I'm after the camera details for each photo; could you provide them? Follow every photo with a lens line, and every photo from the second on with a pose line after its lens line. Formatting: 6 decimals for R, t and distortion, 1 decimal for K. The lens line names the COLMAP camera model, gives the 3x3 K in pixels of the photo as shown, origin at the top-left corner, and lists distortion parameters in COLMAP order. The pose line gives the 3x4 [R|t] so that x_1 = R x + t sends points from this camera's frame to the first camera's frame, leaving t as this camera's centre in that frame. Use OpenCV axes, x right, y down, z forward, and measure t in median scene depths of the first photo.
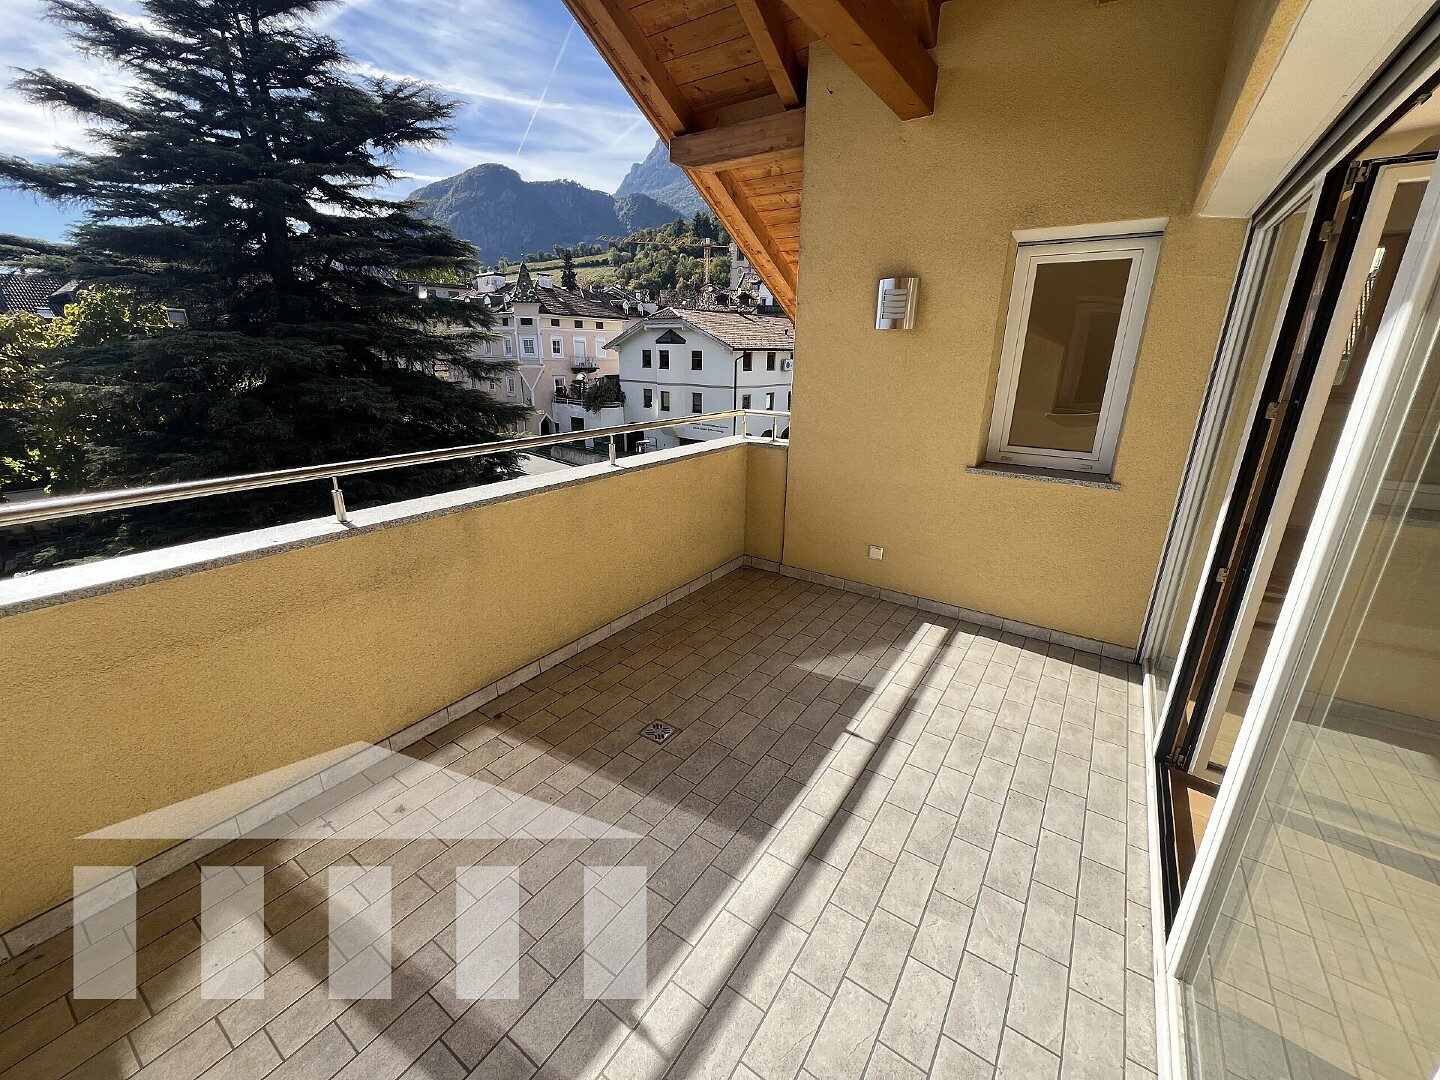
lens RADIAL K [[576.0, 0, 716.8], [0, 576.0, 532.9], [0, 0, 1]] dist [-0.001435, -0.000136]
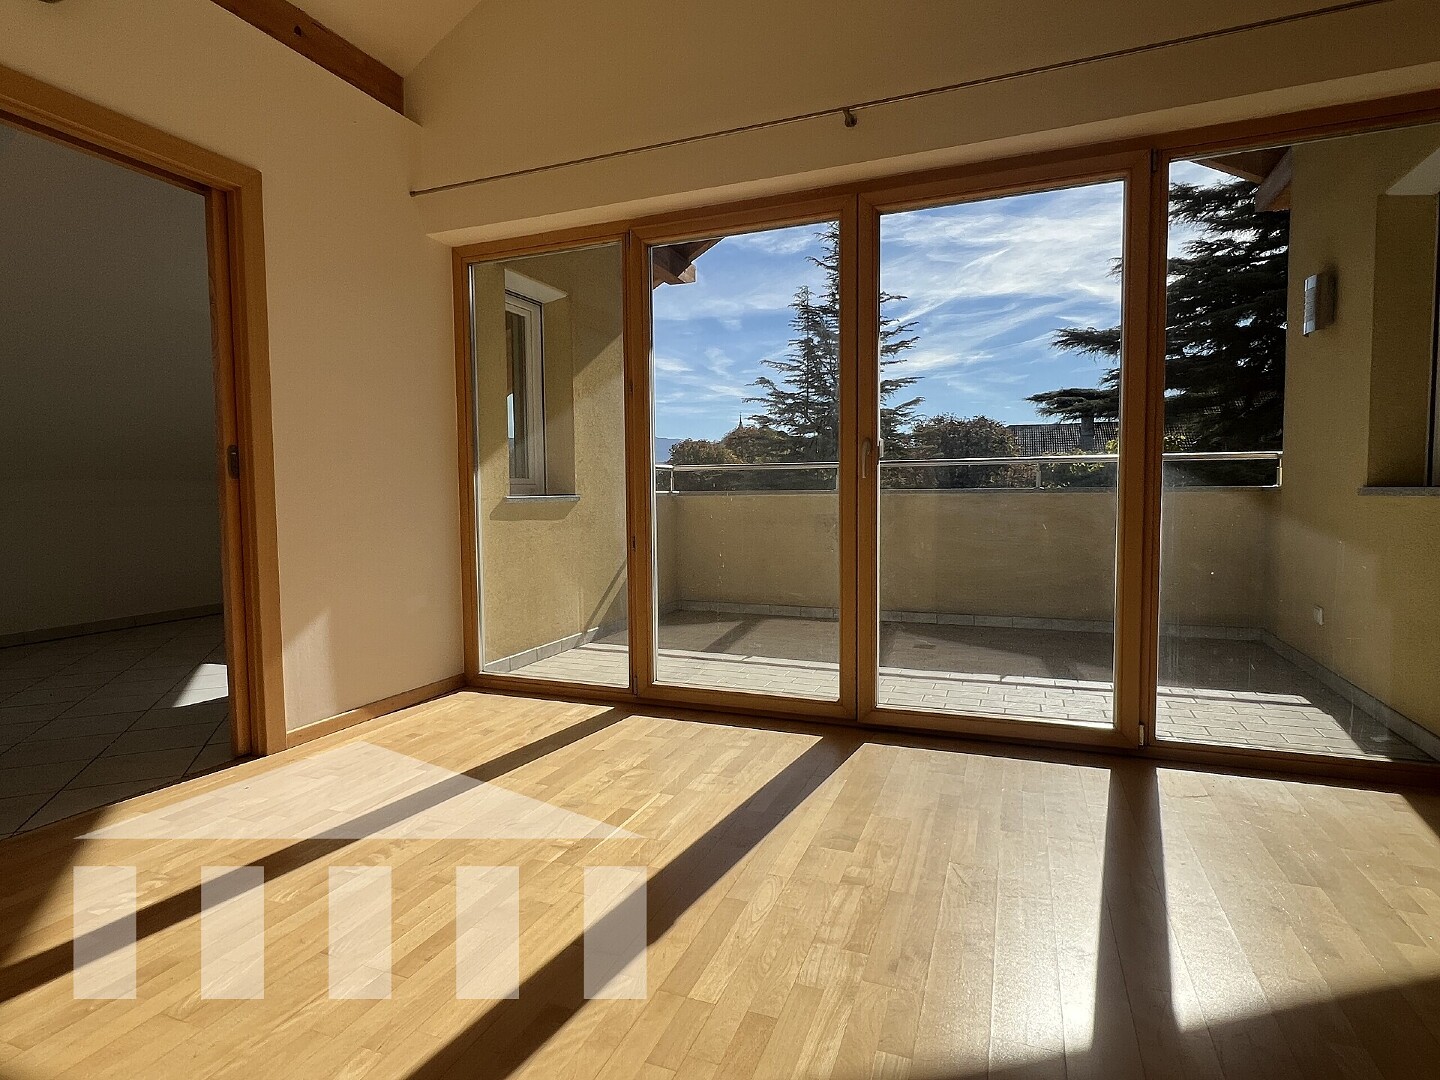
lens RADIAL K [[768.5, 0, 708.9], [0, 768.5, 544.6], [0, 0, 1]] dist [-0.003049, -0.001674]
pose [[0.211125, 0.052675, -0.976039, 0.202647], [-0.281833, 0.959419, -0.009185, 0.033609], [0.935947, 0.277019, 0.217403, -0.000270]]
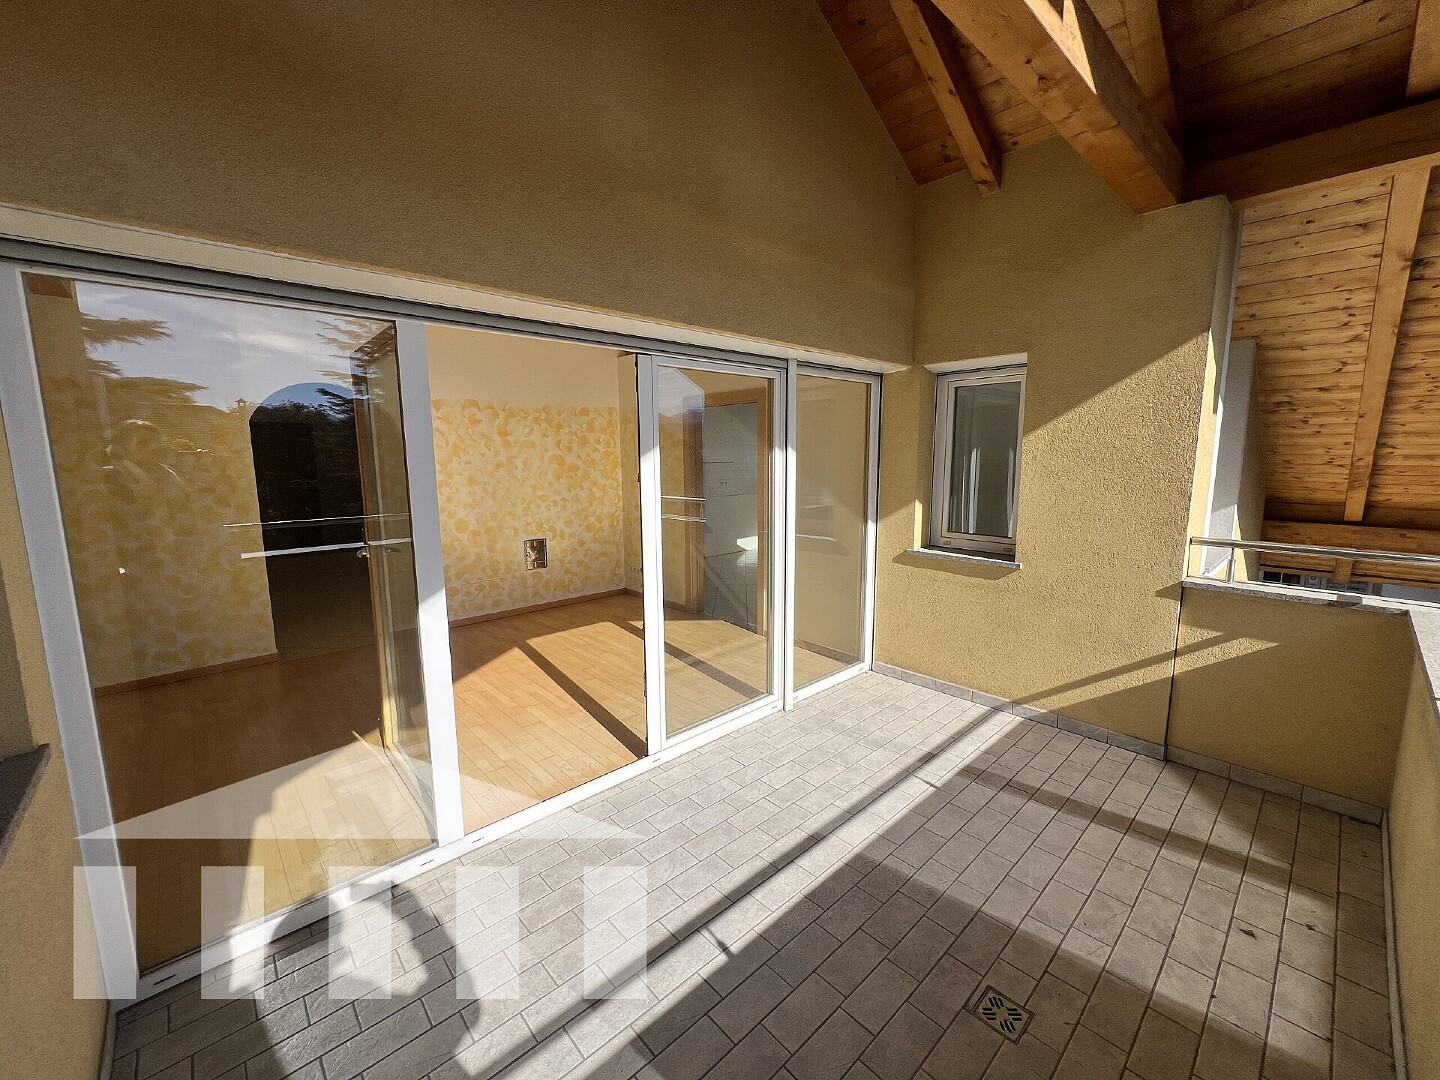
lens RADIAL K [[578.4, 0, 707.6], [0, 578.4, 532.0], [0, 0, 1]] dist [0.003628, 0.000255]
pose [[-0.970439, -0.039984, 0.238010, 0.011355], [0.068007, 0.900917, 0.428631, -0.057621], [-0.231565, 0.432147, -0.871566, 0.173381]]
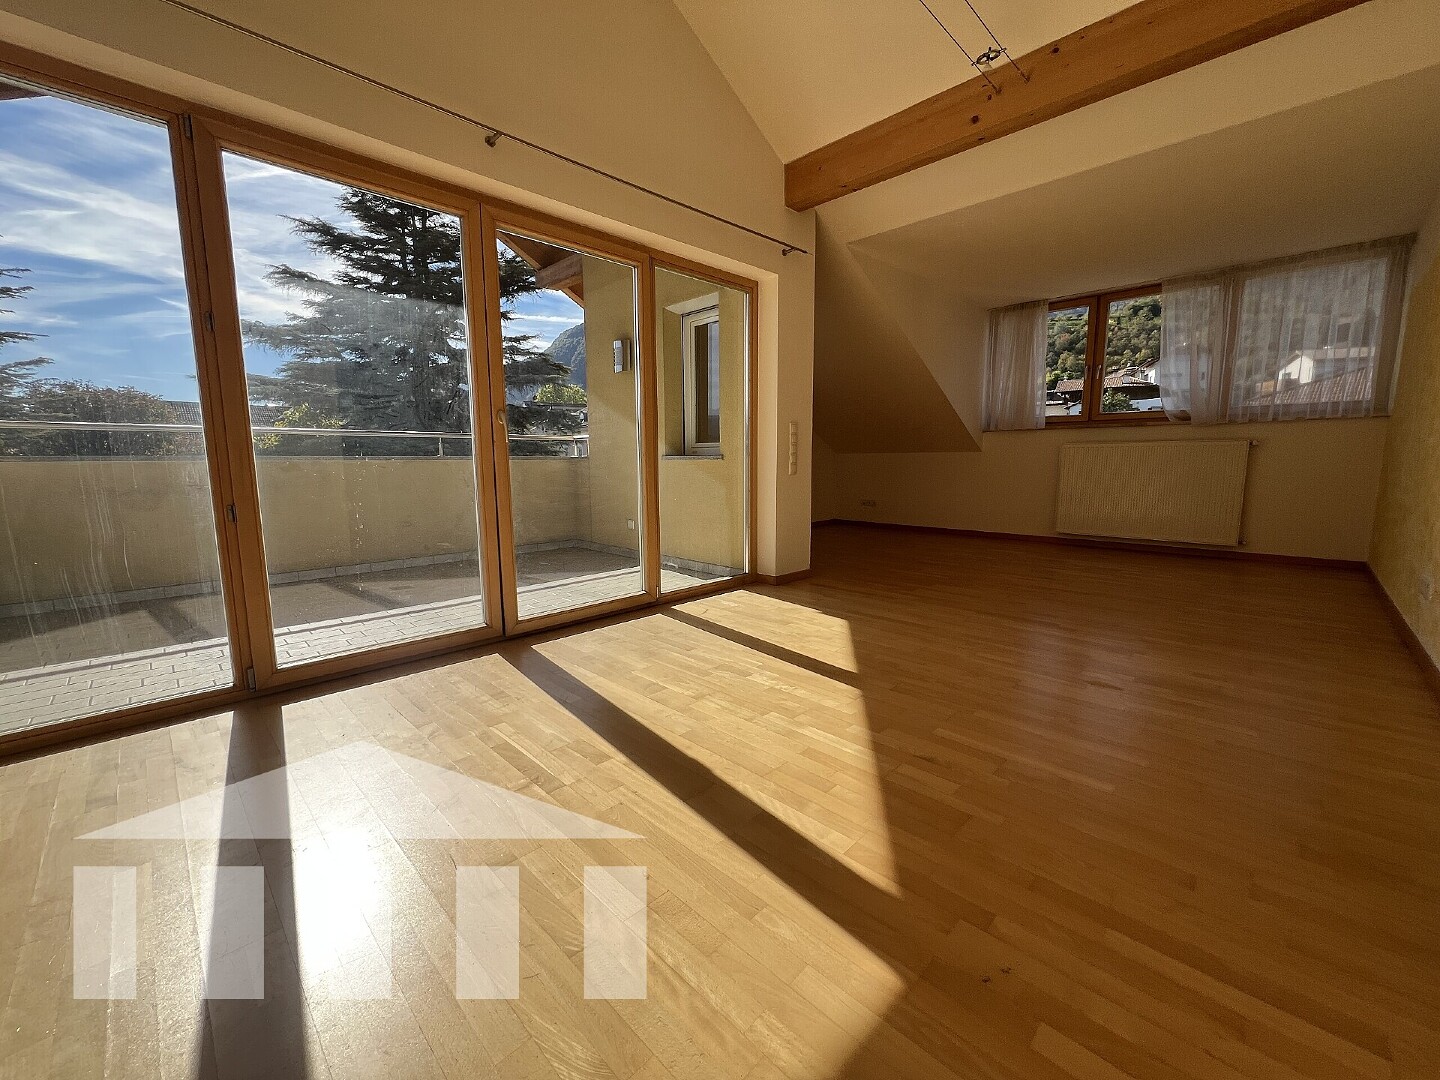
lens RADIAL K [[576.0, 0, 718.2], [0, 576.0, 532.9], [0, 0, 1]] dist [-0.001435, -0.000136]
pose [[0.982489, 0.004383, -0.186269, 0.140962], [-0.037468, 0.983949, -0.174474, 0.055449], [0.182515, 0.178398, 0.966883, -0.064149]]
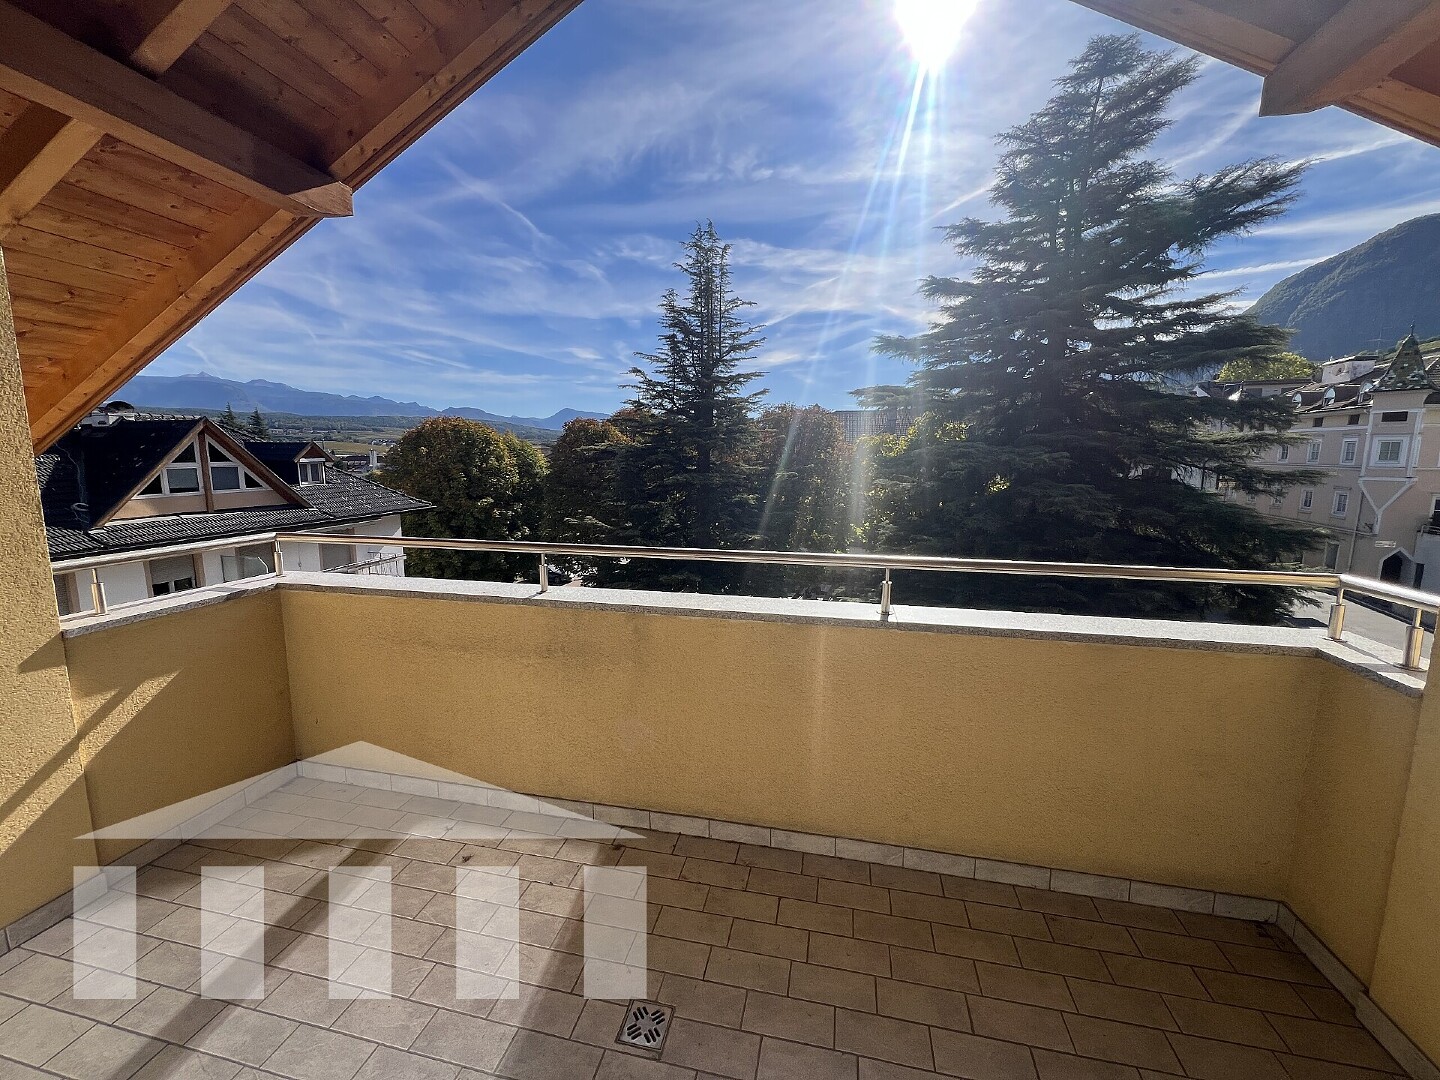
lens RADIAL K [[576.0, 0, 714.8], [0, 576.0, 532.8], [0, 0, 1]] dist [-0.001435, -0.000136]
pose [[0.370510, 0.114913, -0.921693, 0.054383], [-0.276719, 0.960913, 0.008565, -0.024285], [0.886650, 0.251876, 0.387827, 0.083425]]
